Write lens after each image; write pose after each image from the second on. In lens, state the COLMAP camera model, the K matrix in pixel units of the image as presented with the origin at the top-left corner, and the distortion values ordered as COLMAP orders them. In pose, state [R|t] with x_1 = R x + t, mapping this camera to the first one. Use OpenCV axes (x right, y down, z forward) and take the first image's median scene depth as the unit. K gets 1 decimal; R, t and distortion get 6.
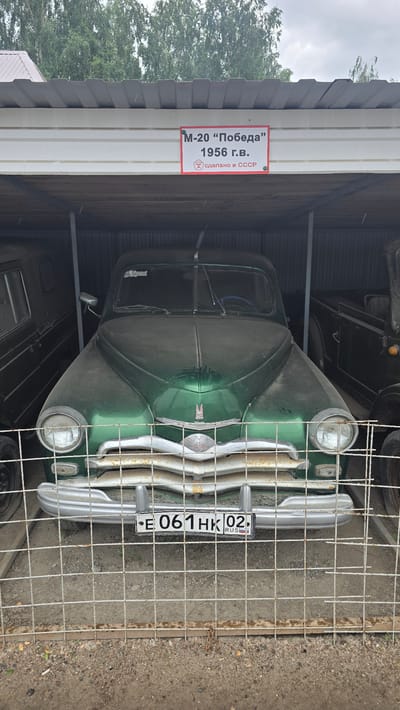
lens RADIAL K [[524.7, 0, 200.0], [0, 524.7, 355.0], [0, 0, 1]] dist [0.013431, 0.001671]
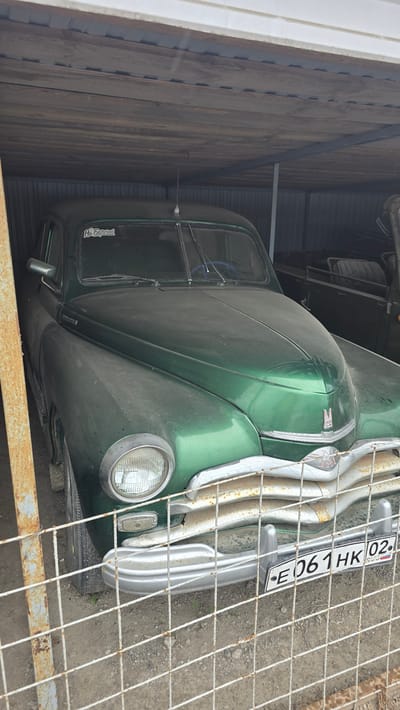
lens RADIAL K [[524.7, 0, 200.0], [0, 524.7, 355.0], [0, 0, 1]] dist [0.013431, 0.001671]
pose [[0.919324, -0.081492, 0.384971, -0.440224], [0.052548, 0.994983, 0.085135, -0.055196], [-0.389977, -0.058037, 0.918994, 0.363171]]
